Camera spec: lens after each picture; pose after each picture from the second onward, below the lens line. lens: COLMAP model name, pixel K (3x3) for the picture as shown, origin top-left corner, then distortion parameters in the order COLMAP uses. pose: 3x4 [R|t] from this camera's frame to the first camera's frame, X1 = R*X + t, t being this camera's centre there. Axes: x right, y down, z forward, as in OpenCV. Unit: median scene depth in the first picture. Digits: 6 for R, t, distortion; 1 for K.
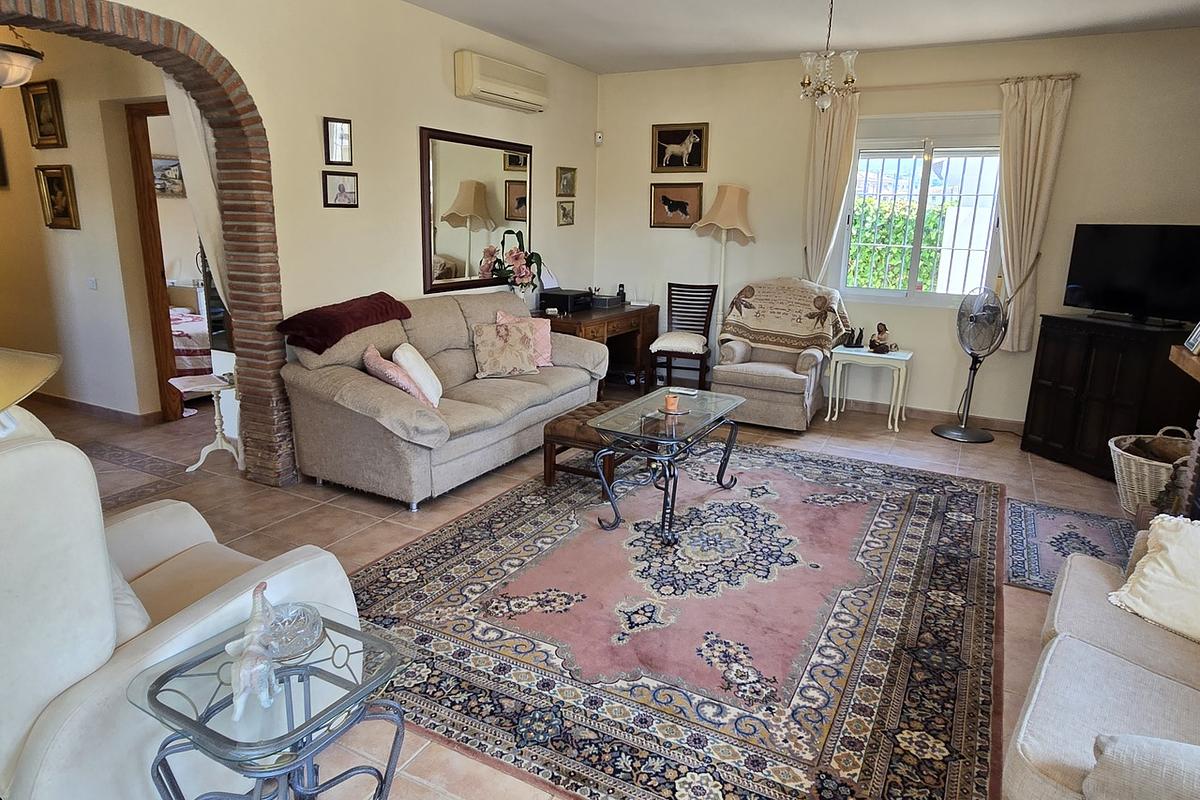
lens RADIAL K [[728.1, 0, 599.3], [0, 728.1, 401.0], [0, 0, 1]] dist [0.001358, 0.001039]
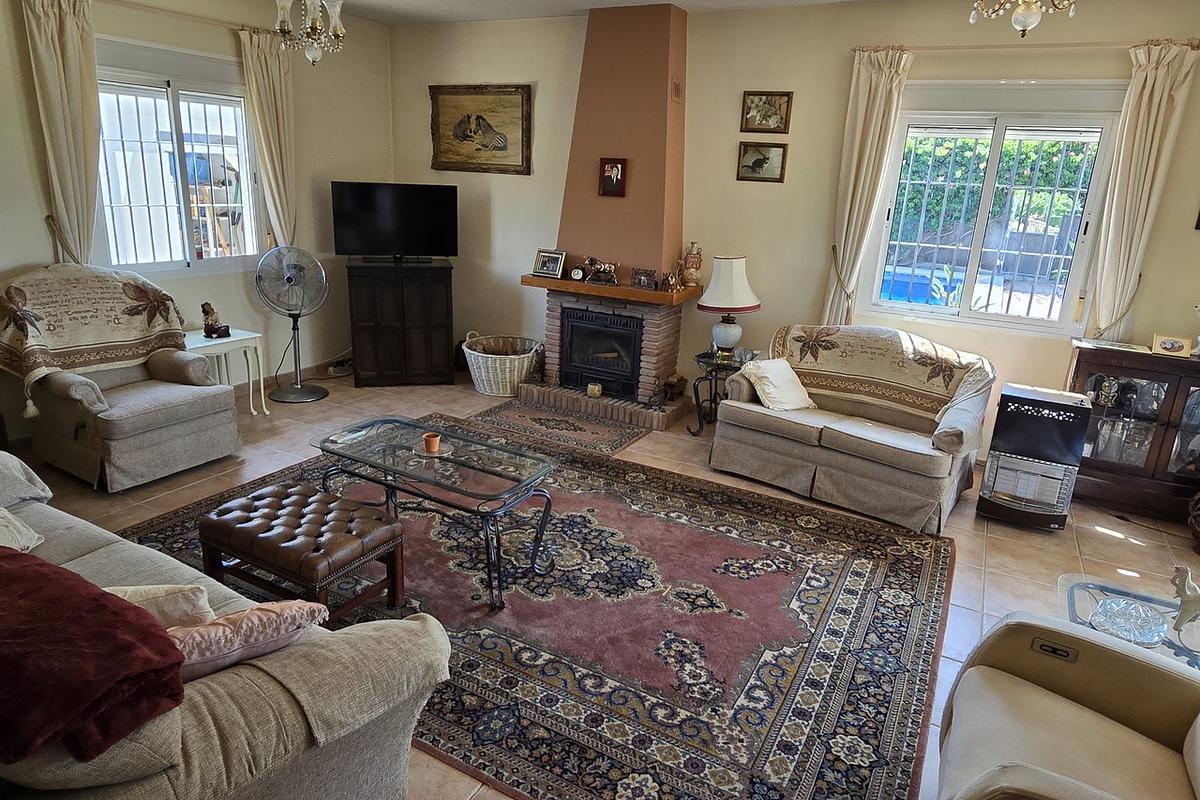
lens RADIAL K [[728.1, 0, 600.6], [0, 728.1, 396.7], [0, 0, 1]] dist [0.001358, 0.001039]
pose [[0.004649, -0.314033, 0.949401, -0.453190], [0.194607, 0.931543, 0.307173, -0.178978], [-0.980870, 0.183332, 0.065444, 0.527836]]
